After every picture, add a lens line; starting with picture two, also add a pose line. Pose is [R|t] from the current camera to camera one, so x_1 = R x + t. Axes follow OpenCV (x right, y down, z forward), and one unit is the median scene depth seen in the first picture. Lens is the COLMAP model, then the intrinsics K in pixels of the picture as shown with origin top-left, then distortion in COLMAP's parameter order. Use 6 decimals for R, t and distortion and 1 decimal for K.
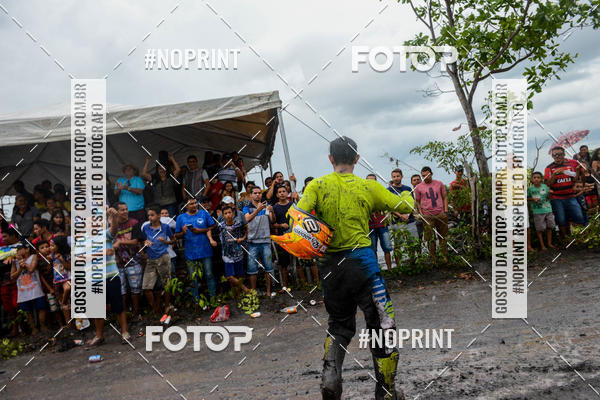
lens RADIAL K [[457.1, 0, 296.5], [0, 457.1, 197.1], [0, 0, 1]] dist [-0.029730, -0.002133]
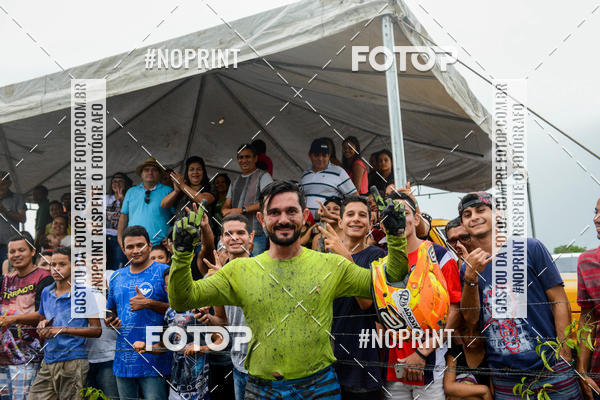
lens RADIAL K [[573.9, 0, 304.0], [0, 573.9, 200.2], [0, 0, 1]] dist [-0.027933, 0.000000]
pose [[0.819040, 0.035788, -0.572619, 0.200490], [-0.044027, 0.999030, -0.000536, -0.034620], [0.572045, 0.025650, 0.819821, 0.579636]]
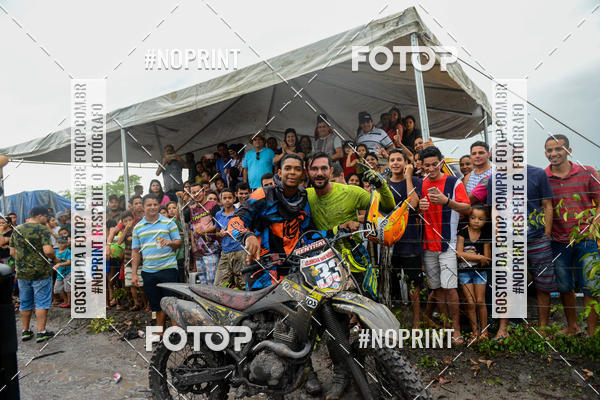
lens RADIAL K [[399.4, 0, 302.1], [0, 399.4, 200.5], [0, 0, 1]] dist [-0.023958, 0.004541]
pose [[0.767189, 0.065032, -0.638116, 0.218923], [0.017467, 0.992360, 0.122134, -0.037571], [0.641183, -0.104846, 0.760192, 0.475062]]
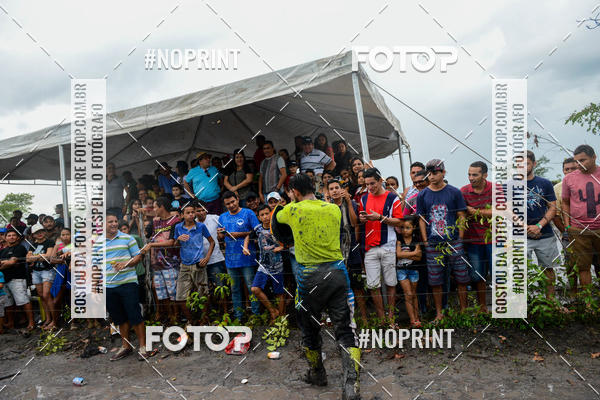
lens RADIAL K [[399.4, 0, 299.6], [0, 399.4, 200.6], [0, 0, 1]] dist [-0.023958, 0.004541]
pose [[0.886336, 0.029625, -0.462094, 0.199942], [0.008257, 0.996781, 0.079742, -0.040103], [0.462970, -0.074494, 0.883238, 0.375297]]
